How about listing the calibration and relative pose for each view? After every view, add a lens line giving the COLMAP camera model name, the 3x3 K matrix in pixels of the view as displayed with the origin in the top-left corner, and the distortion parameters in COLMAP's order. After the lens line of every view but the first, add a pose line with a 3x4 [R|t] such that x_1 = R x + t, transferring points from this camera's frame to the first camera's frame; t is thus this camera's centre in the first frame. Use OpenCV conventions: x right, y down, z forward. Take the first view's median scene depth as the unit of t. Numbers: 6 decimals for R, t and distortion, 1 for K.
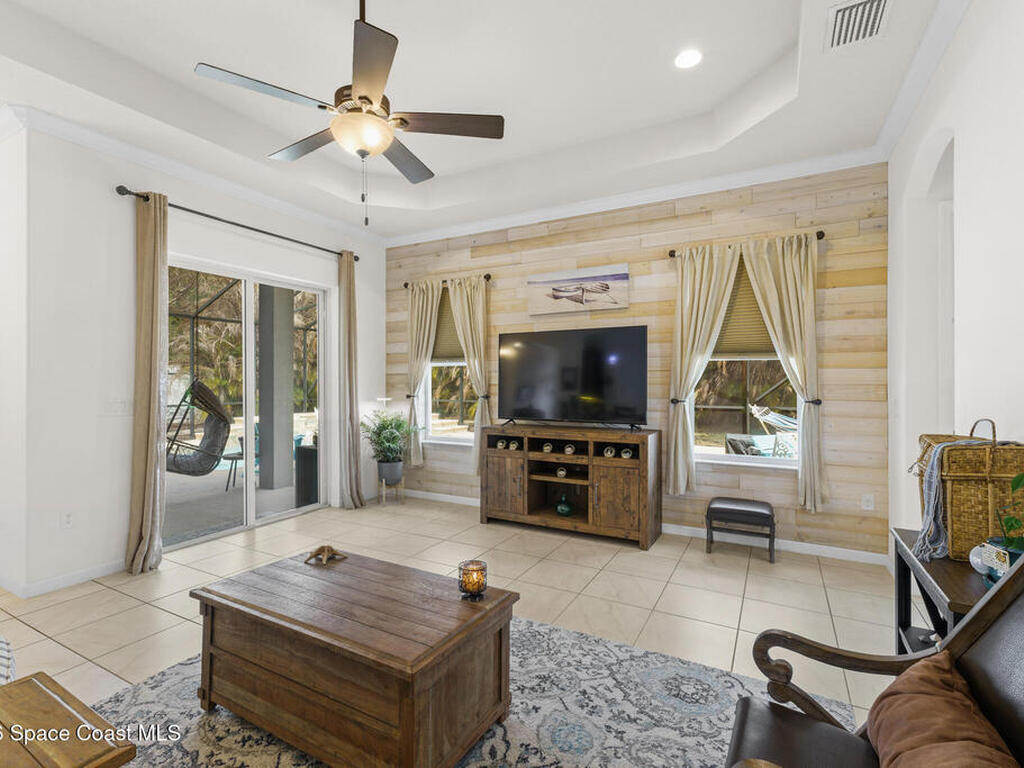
lens RADIAL K [[488.0, 0, 511.0], [0, 488.0, 380.7], [0, 0, 1]] dist [0.005075, 0.002932]
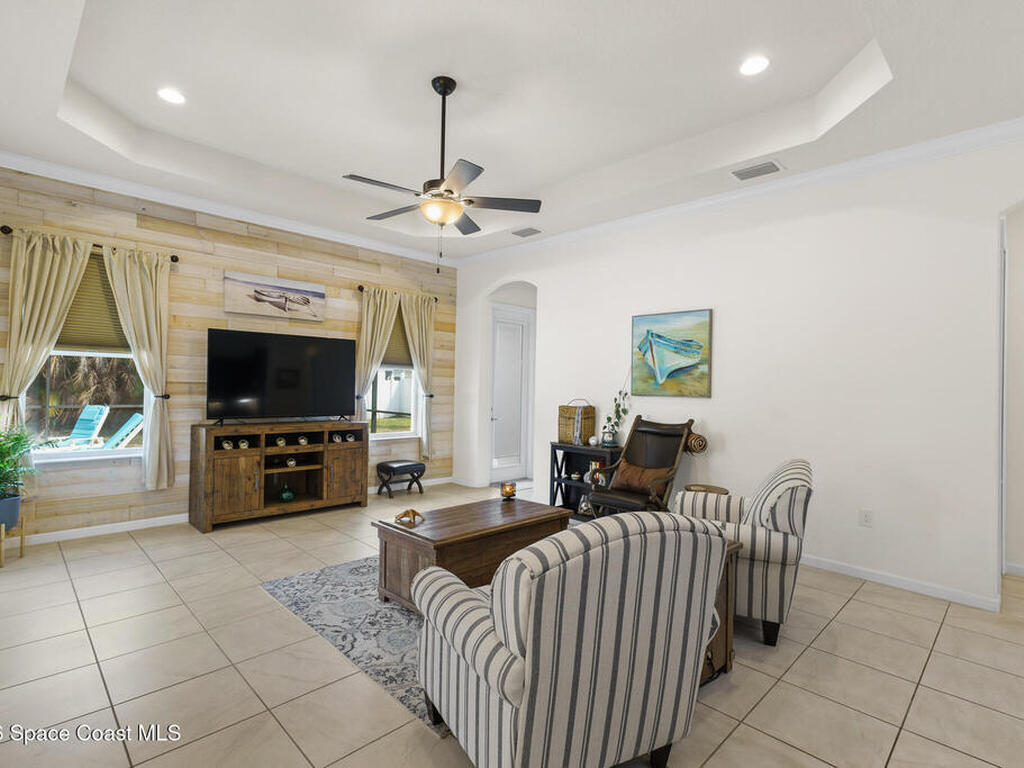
lens RADIAL K [[513.3, 0, 505.5], [0, 513.3, 381.5], [0, 0, 1]] dist [0.010503, 0.000228]
pose [[0.297539, 0.016468, 0.954568, -0.901089], [-0.018723, 0.999760, -0.011412, 0.006859], [-0.954526, -0.014477, 0.297776, 0.190573]]
